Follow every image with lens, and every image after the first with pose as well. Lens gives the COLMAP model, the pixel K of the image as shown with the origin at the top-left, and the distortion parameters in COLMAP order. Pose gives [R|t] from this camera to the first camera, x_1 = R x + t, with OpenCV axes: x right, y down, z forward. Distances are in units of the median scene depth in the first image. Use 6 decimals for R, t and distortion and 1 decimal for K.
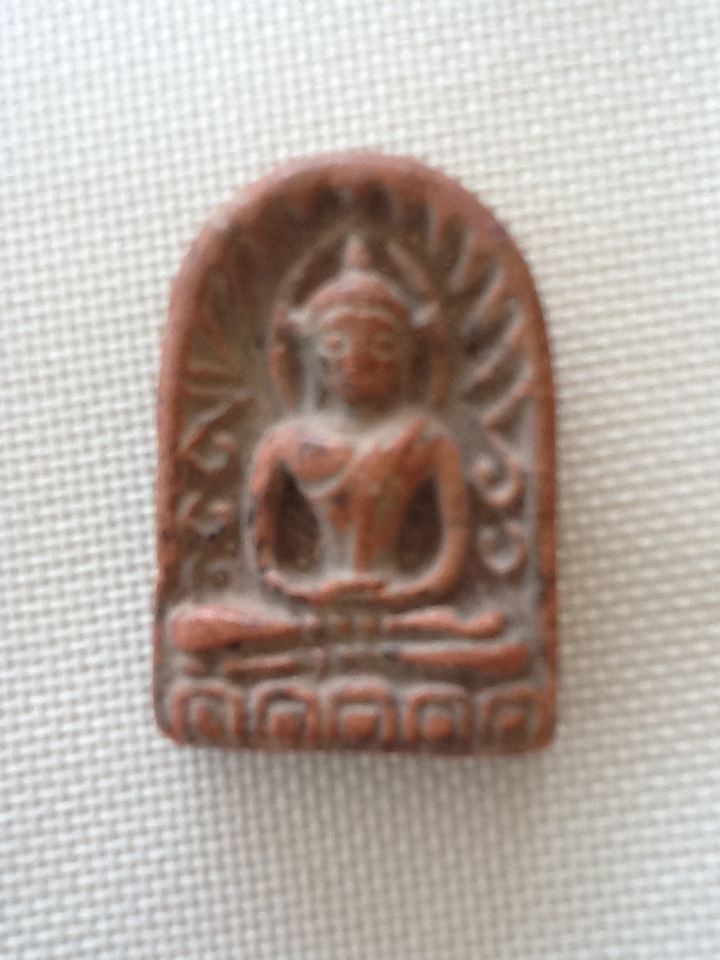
lens RADIAL K [[907.9, 0, 363.2], [0, 907.9, 474.0], [0, 0, 1]] dist [-0.049673, 0.000000]
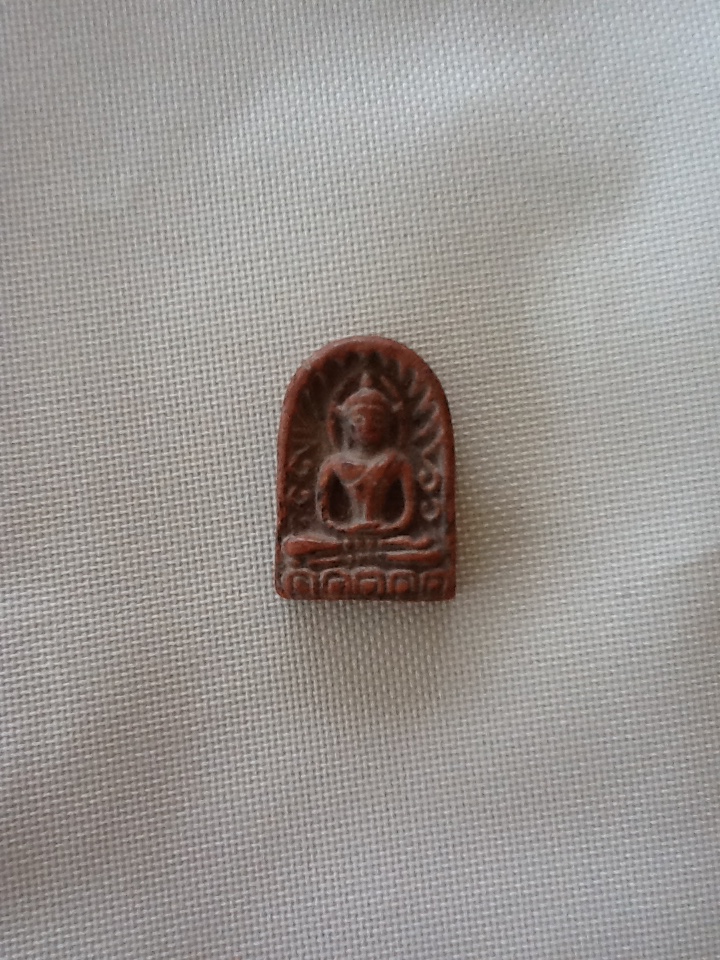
lens RADIAL K [[907.9, 0, 352.3], [0, 907.9, 482.9], [0, 0, 1]] dist [-0.049673, 0.000000]
pose [[0.999777, -0.001968, 0.021028, -0.089634], [0.002273, 0.999892, -0.014494, 0.046543], [-0.020997, 0.014539, 0.999674, -1.258770]]
